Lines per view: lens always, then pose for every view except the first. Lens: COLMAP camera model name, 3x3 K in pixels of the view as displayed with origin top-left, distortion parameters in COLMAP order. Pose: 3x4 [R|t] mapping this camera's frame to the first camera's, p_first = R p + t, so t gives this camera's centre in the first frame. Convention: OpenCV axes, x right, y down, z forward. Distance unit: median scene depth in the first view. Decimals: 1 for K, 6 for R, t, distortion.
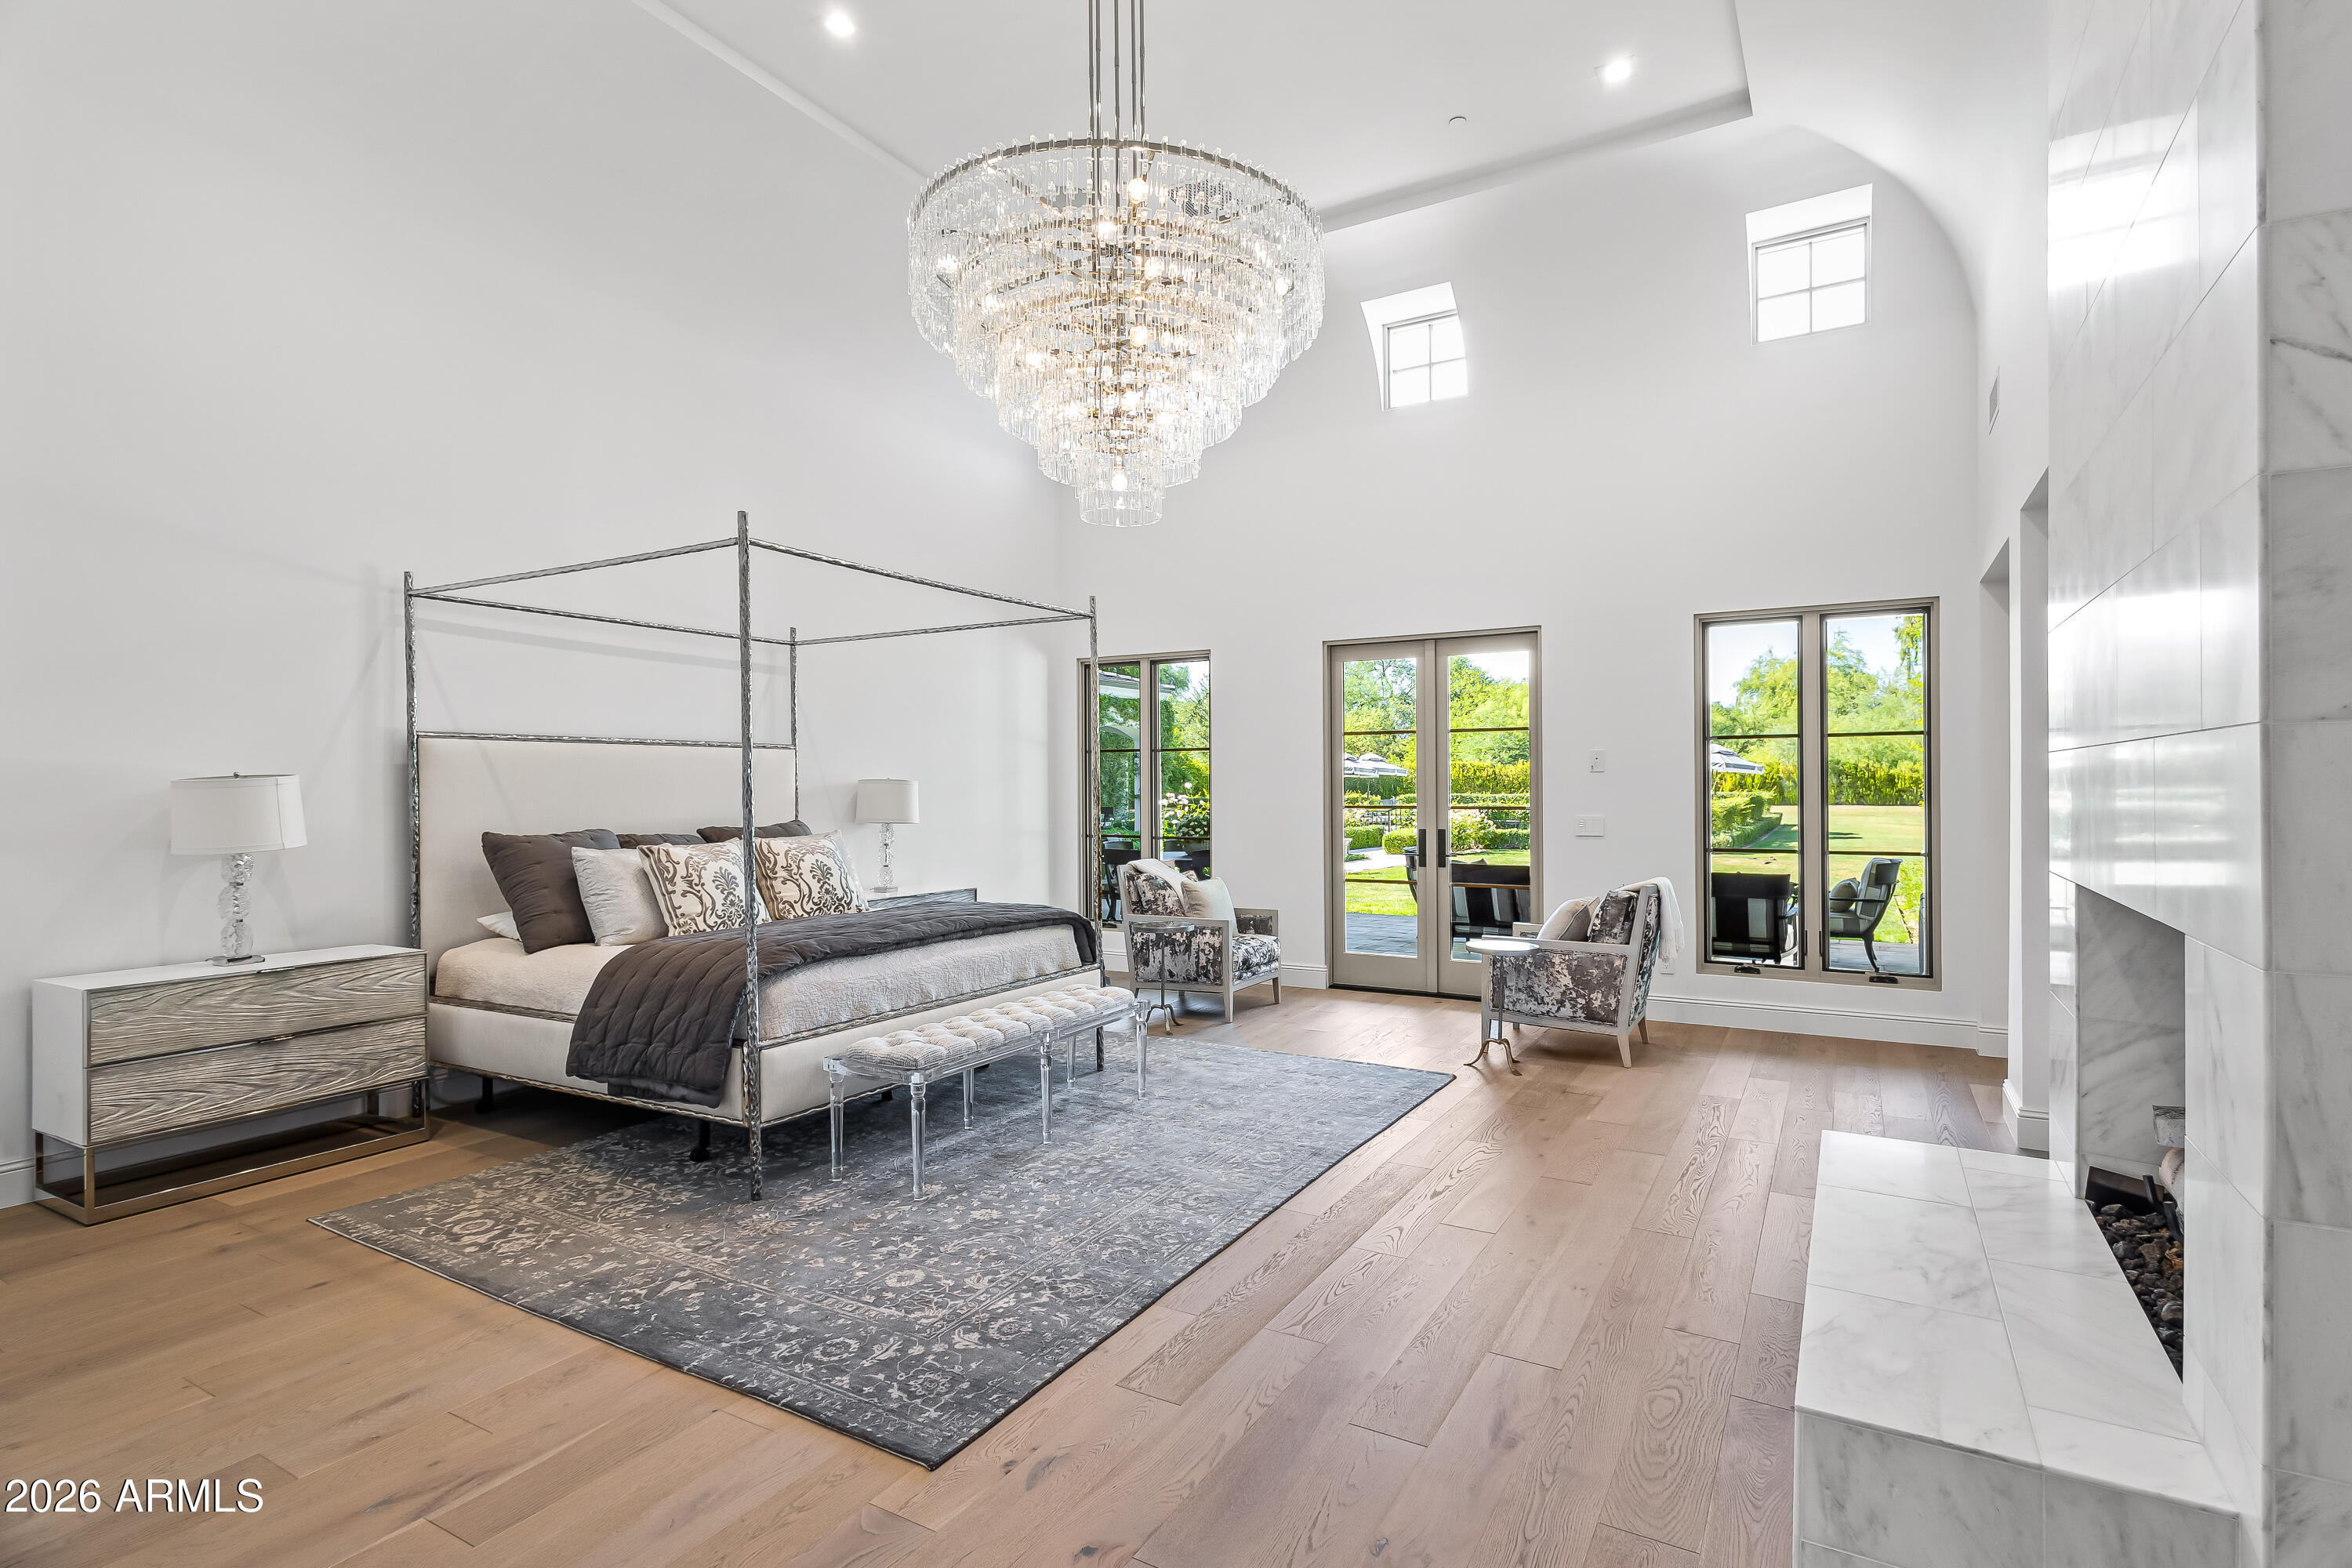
lens RADIAL K [[1161.0, 0, 1170.8], [0, 1161.0, 795.4], [0, 0, 1]] dist [0.001847, 0.000110]
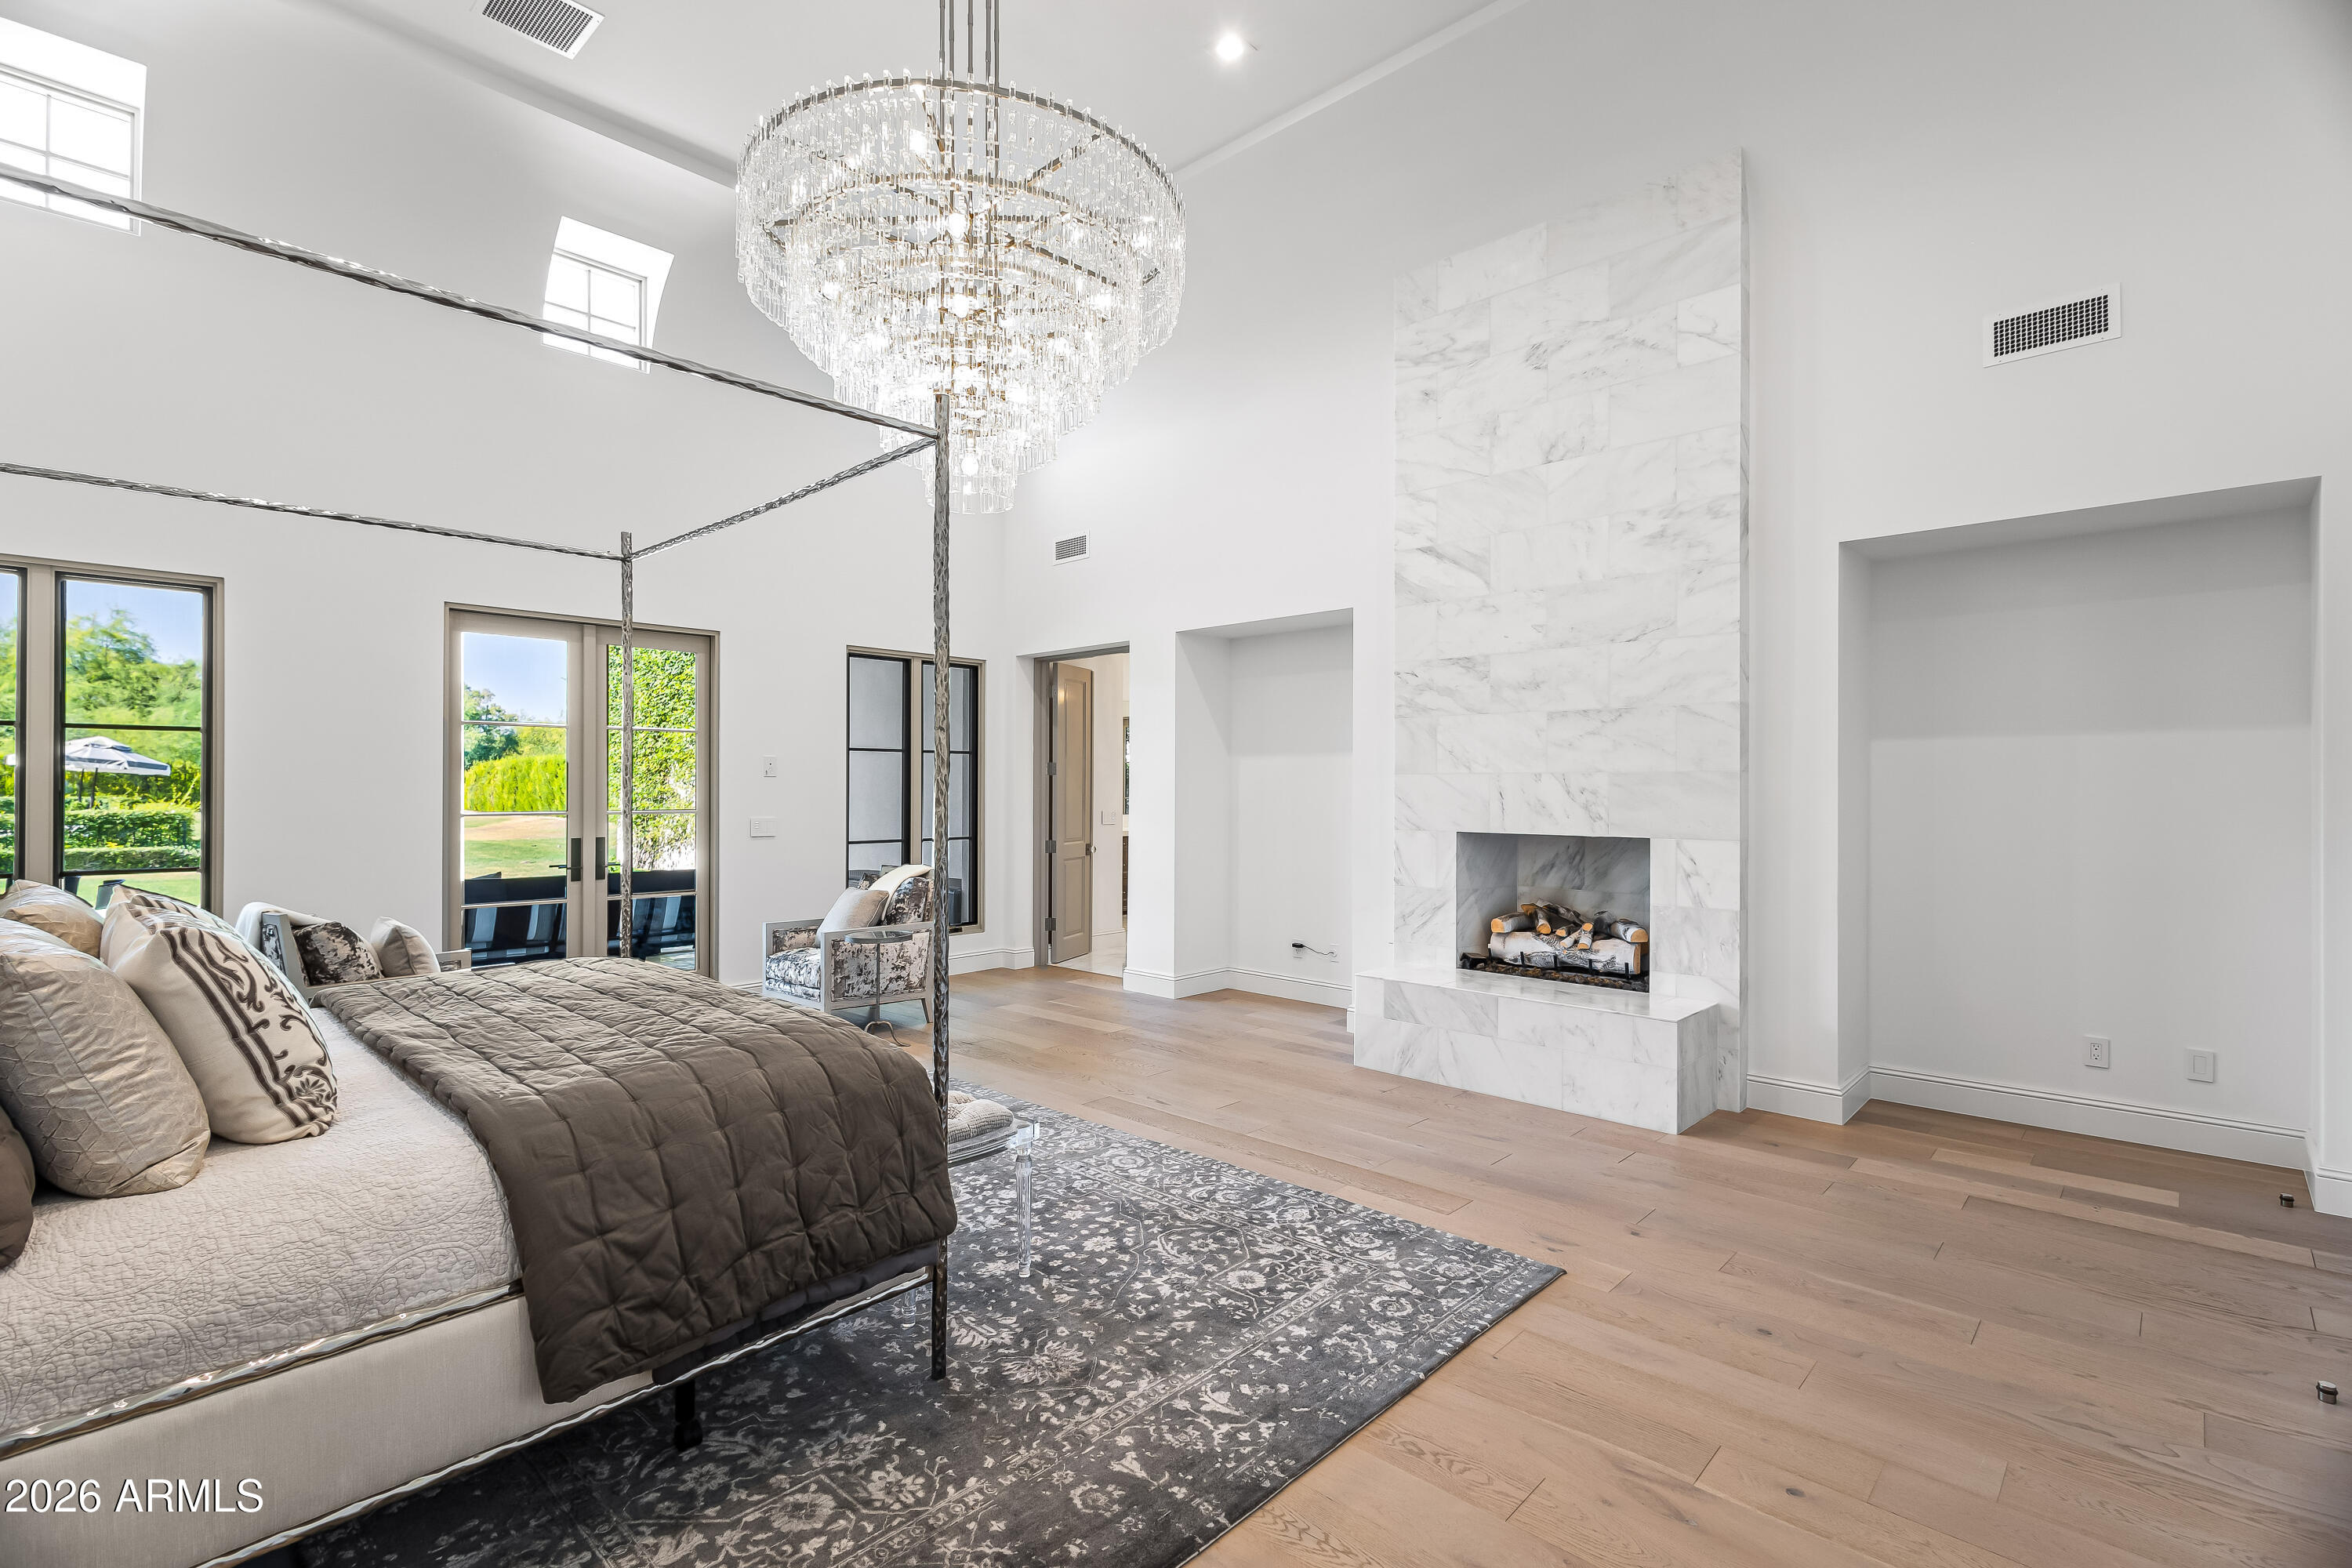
lens RADIAL K [[1144.7, 0, 1176.0], [0, 1144.7, 784.0], [0, 0, 1]] dist [0.012773, 0.001122]
pose [[0.191525, 0.005430, 0.981473, -0.964998], [0.006714, 0.999954, -0.006843, -0.004556], [-0.981465, 0.007900, 0.191479, 0.688402]]
